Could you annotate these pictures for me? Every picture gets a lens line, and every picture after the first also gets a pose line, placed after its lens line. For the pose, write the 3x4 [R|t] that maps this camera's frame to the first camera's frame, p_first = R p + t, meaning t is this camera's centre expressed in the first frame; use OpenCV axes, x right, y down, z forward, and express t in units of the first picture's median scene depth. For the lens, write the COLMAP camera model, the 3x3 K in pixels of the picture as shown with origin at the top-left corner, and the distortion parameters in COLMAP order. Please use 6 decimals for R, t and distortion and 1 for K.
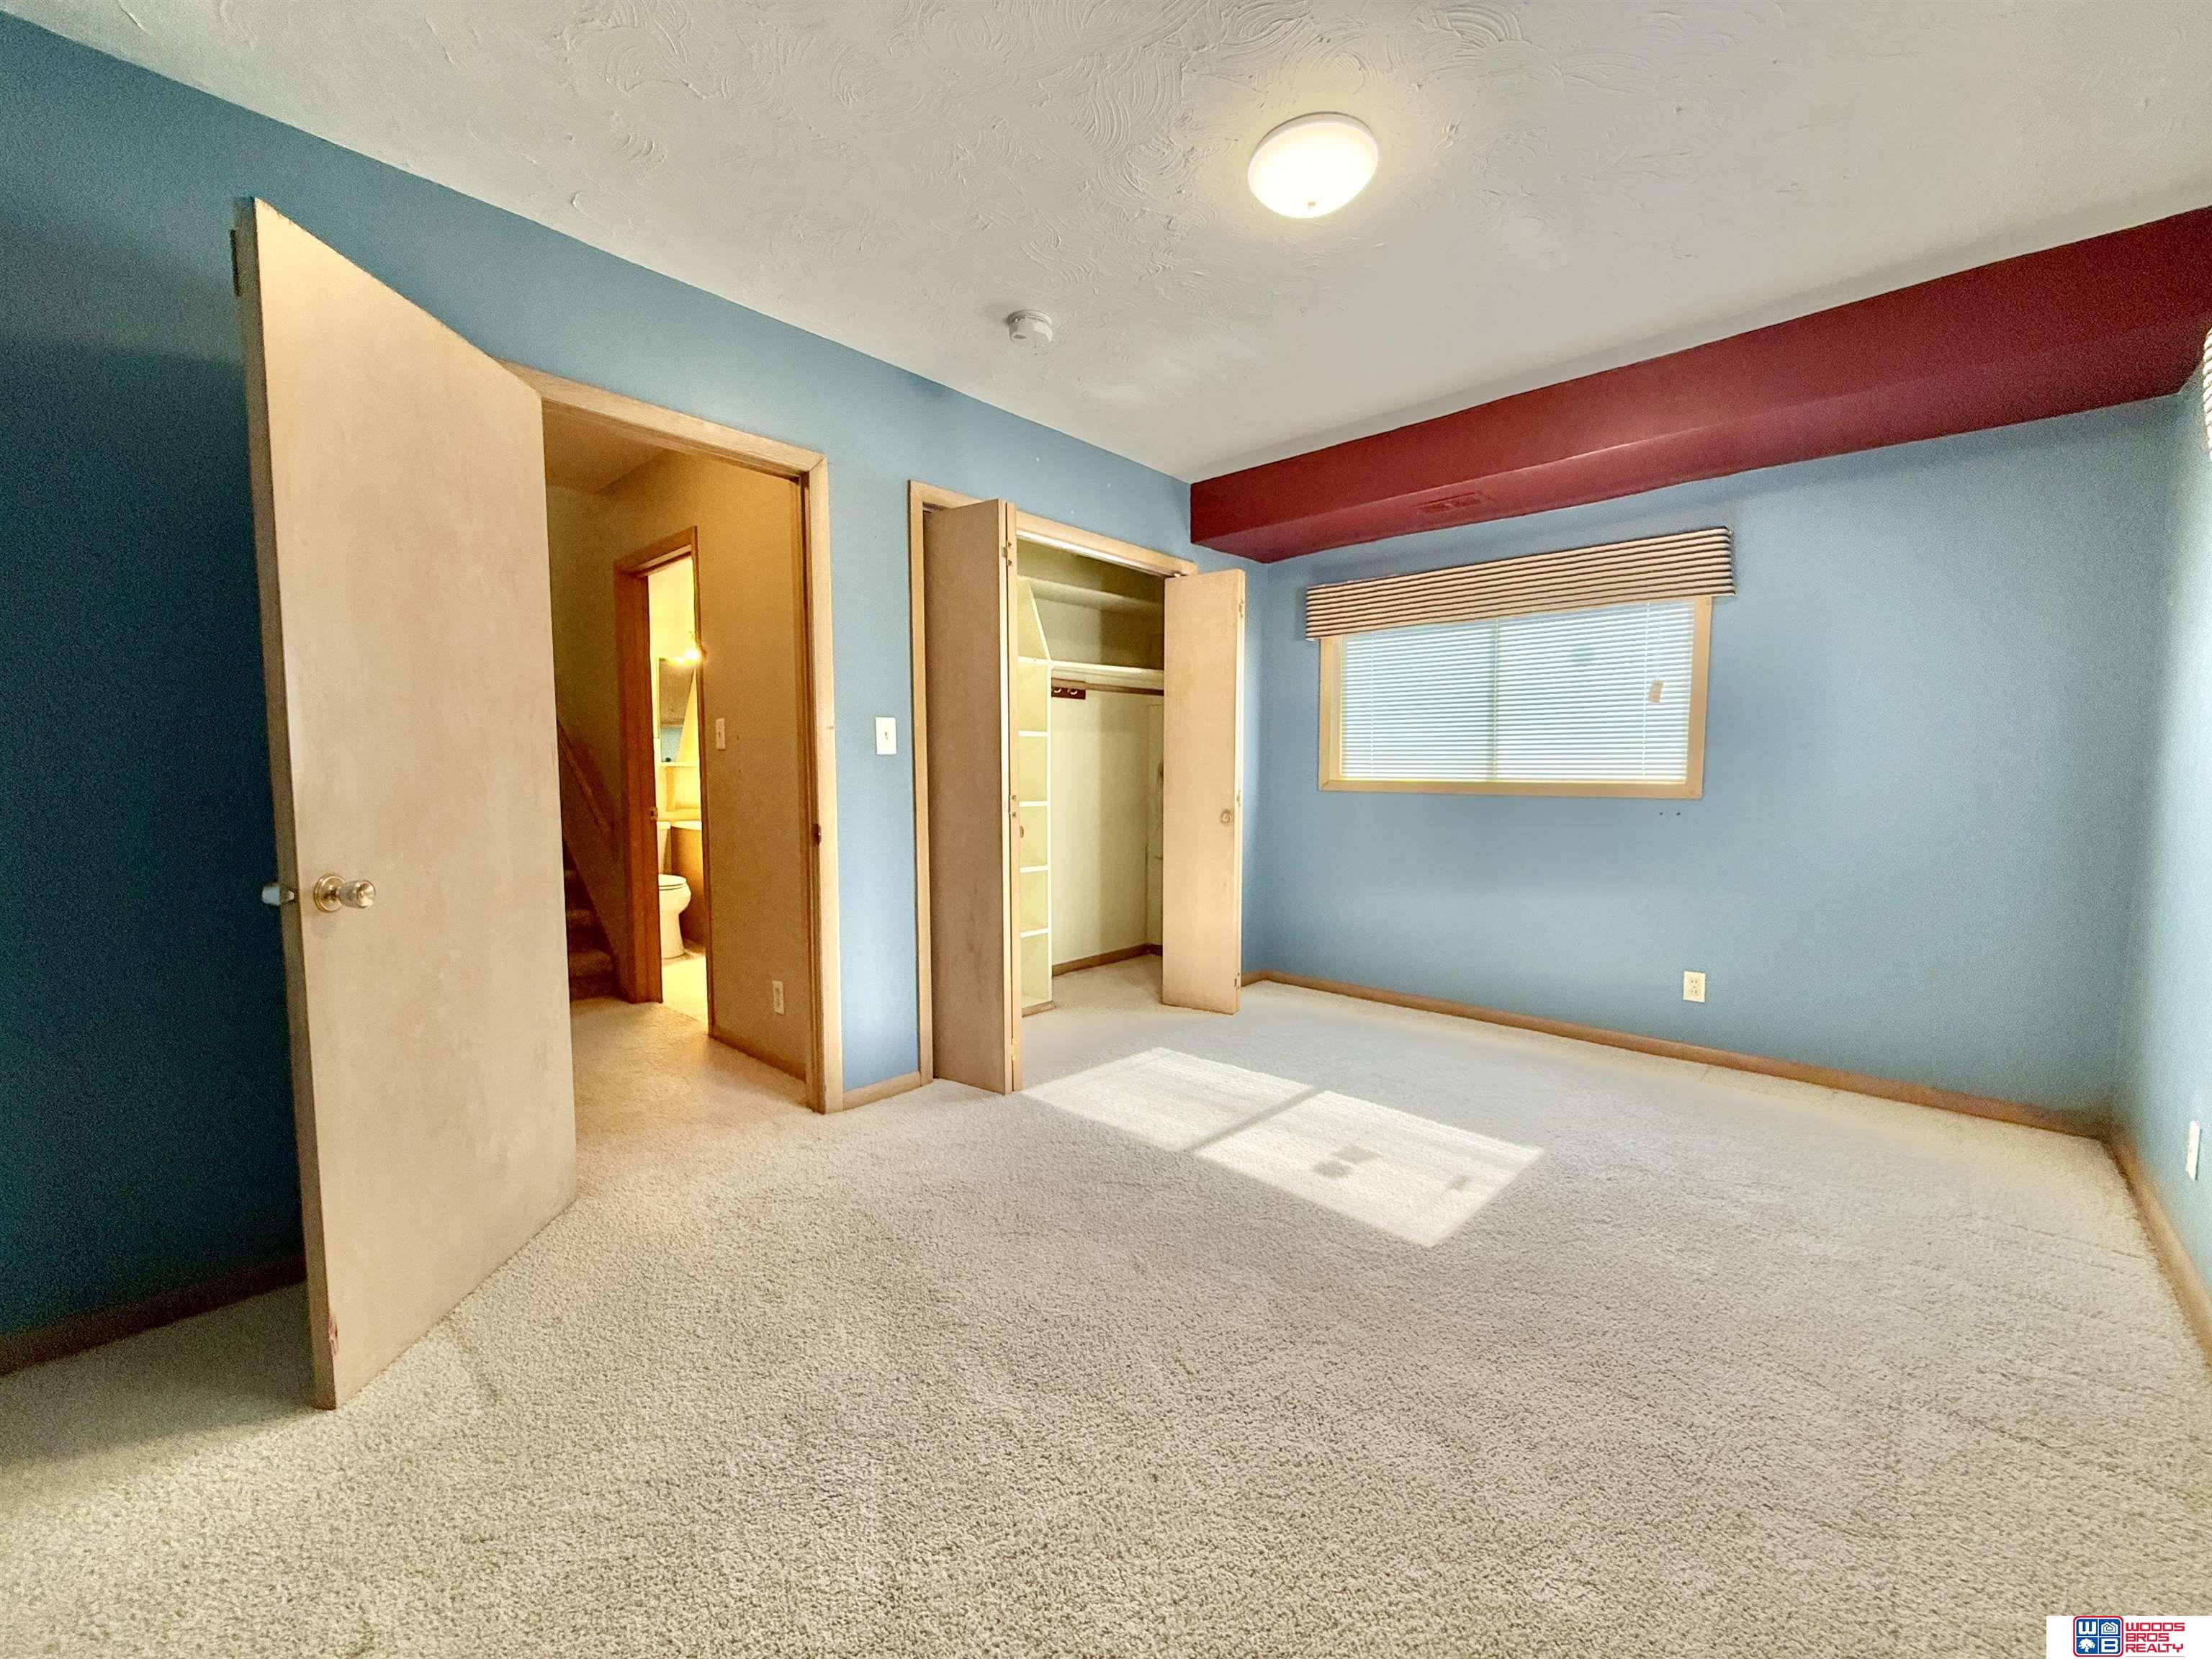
lens RADIAL K [[884.8, 0, 1099.4], [0, 884.8, 838.3], [0, 0, 1]] dist [-0.001784, 0.000538]
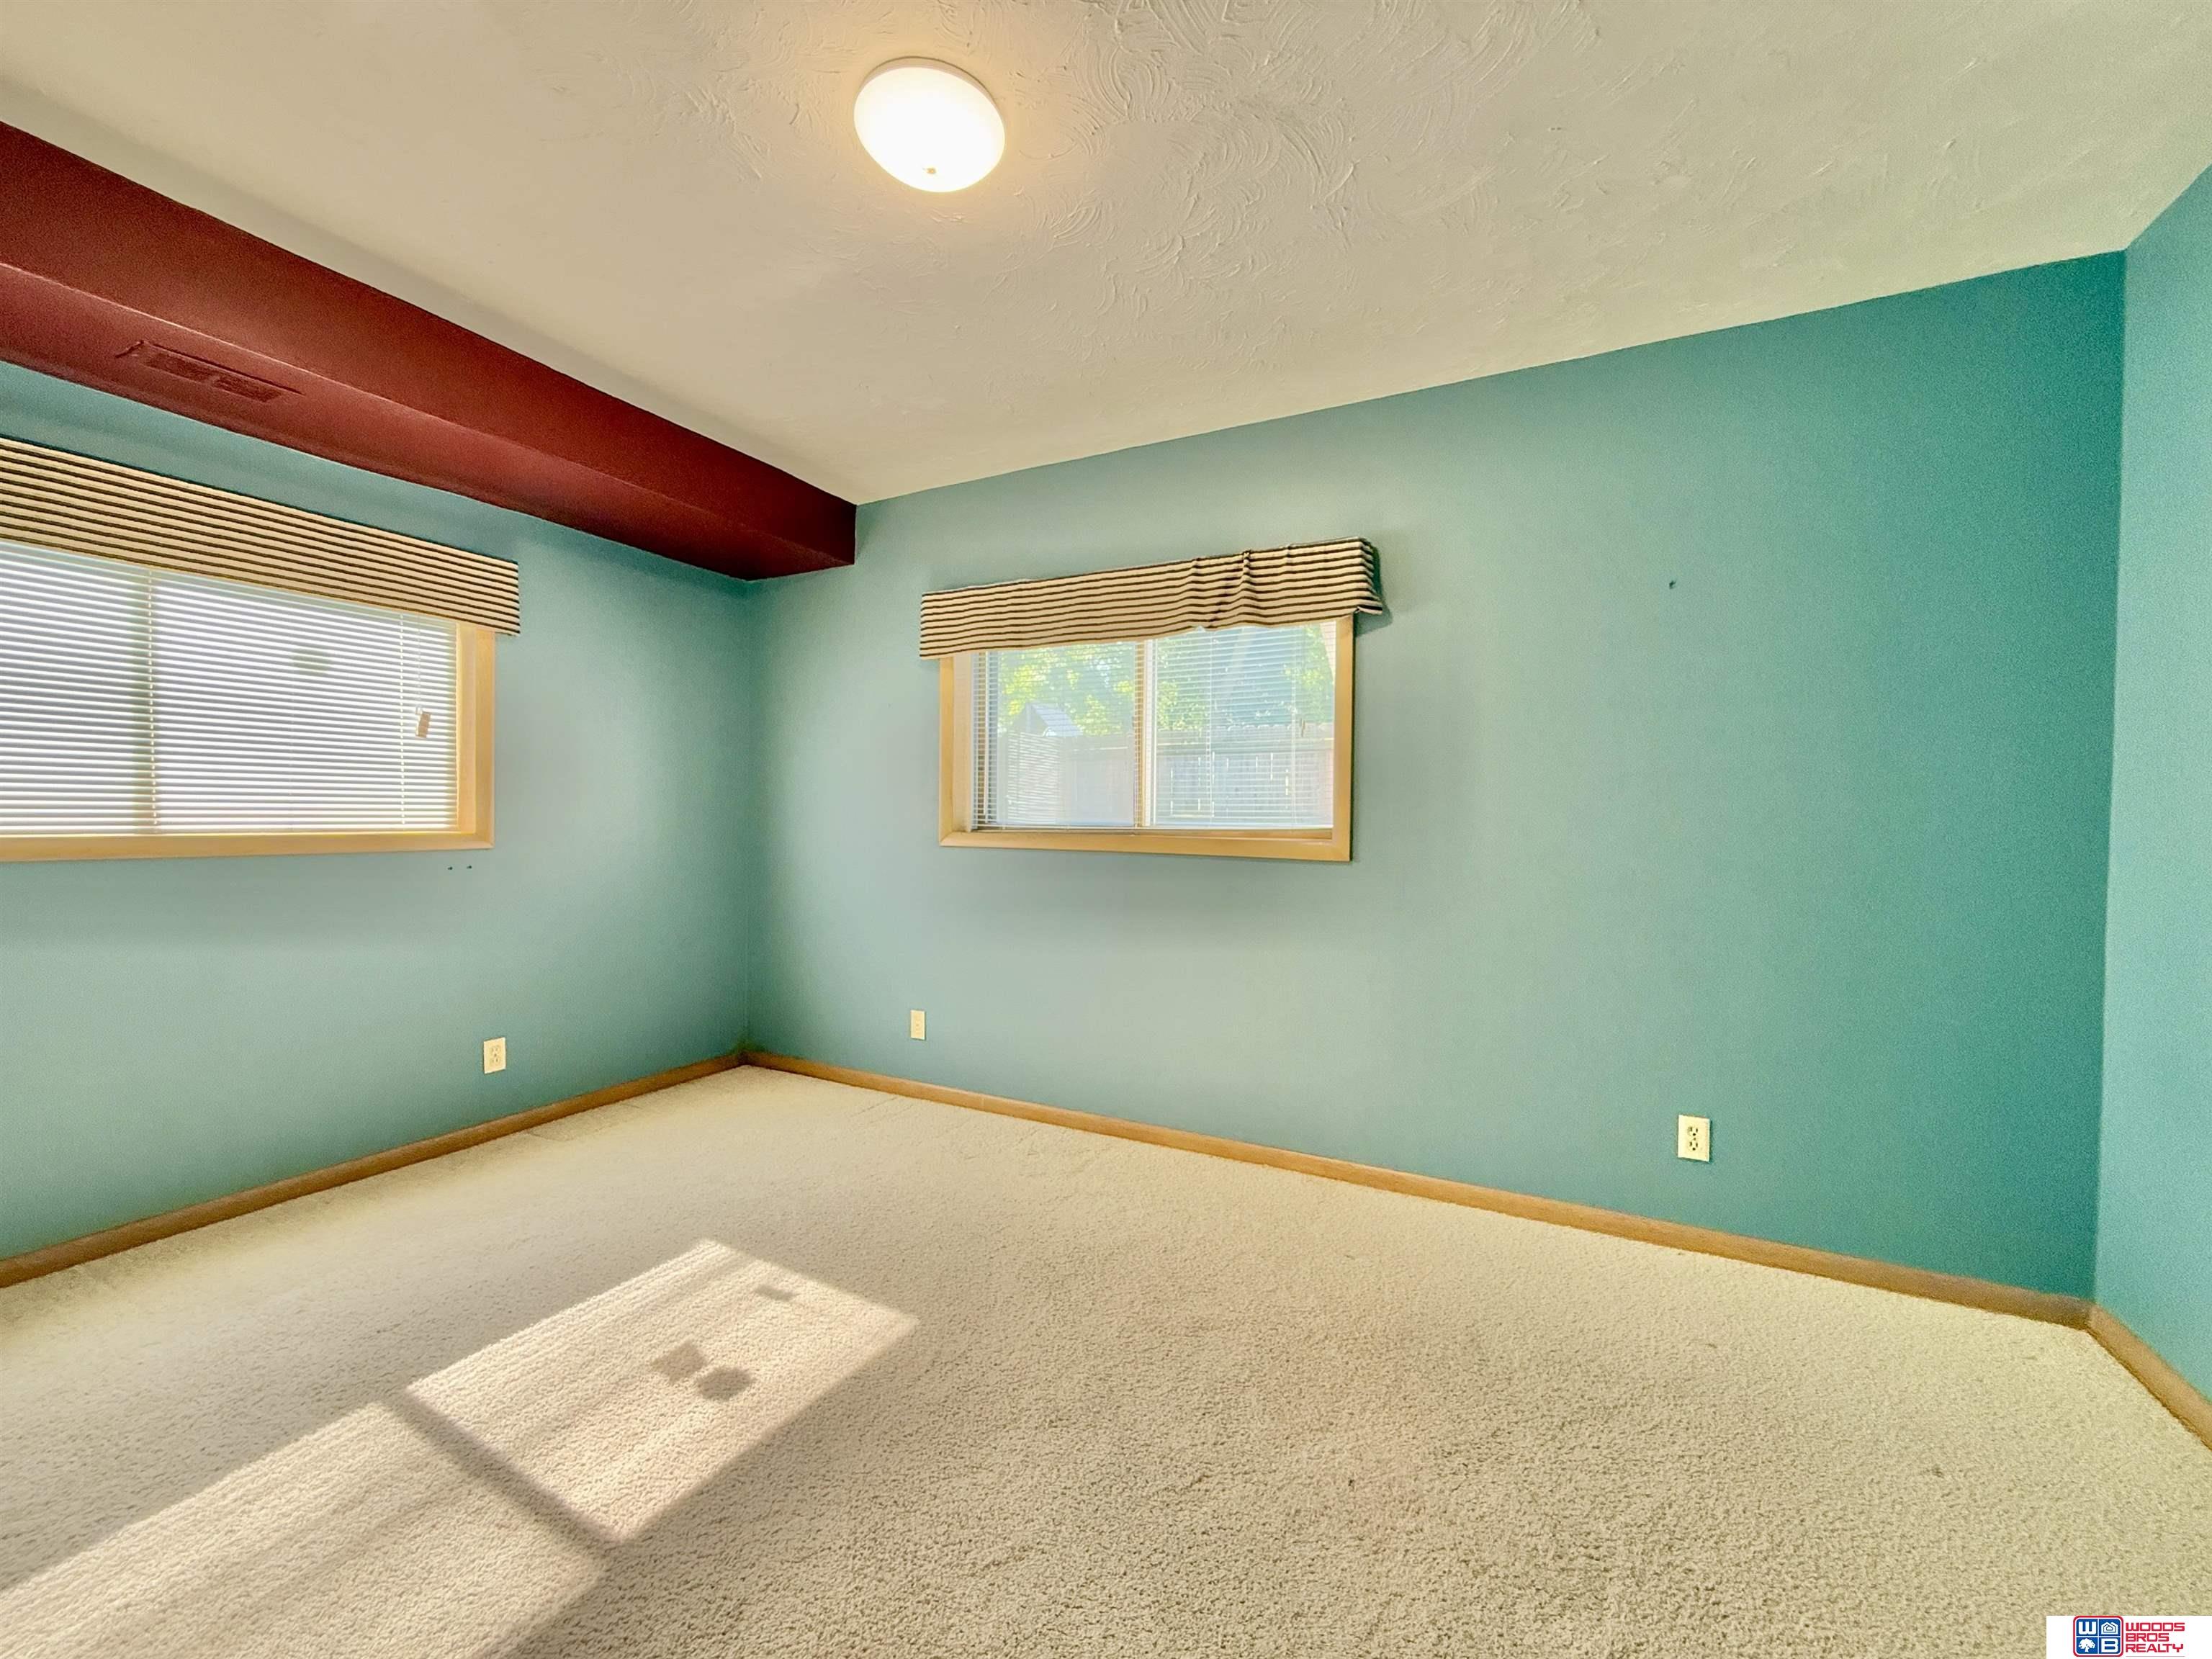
lens RADIAL K [[884.8, 0, 1095.5], [0, 884.8, 818.4], [0, 0, 1]] dist [-0.001784, 0.000538]
pose [[-0.264821, -0.006472, 0.964276, -0.429270], [0.069055, 0.997283, 0.025659, -0.065204], [-0.961822, 0.073383, -0.263654, 0.747252]]
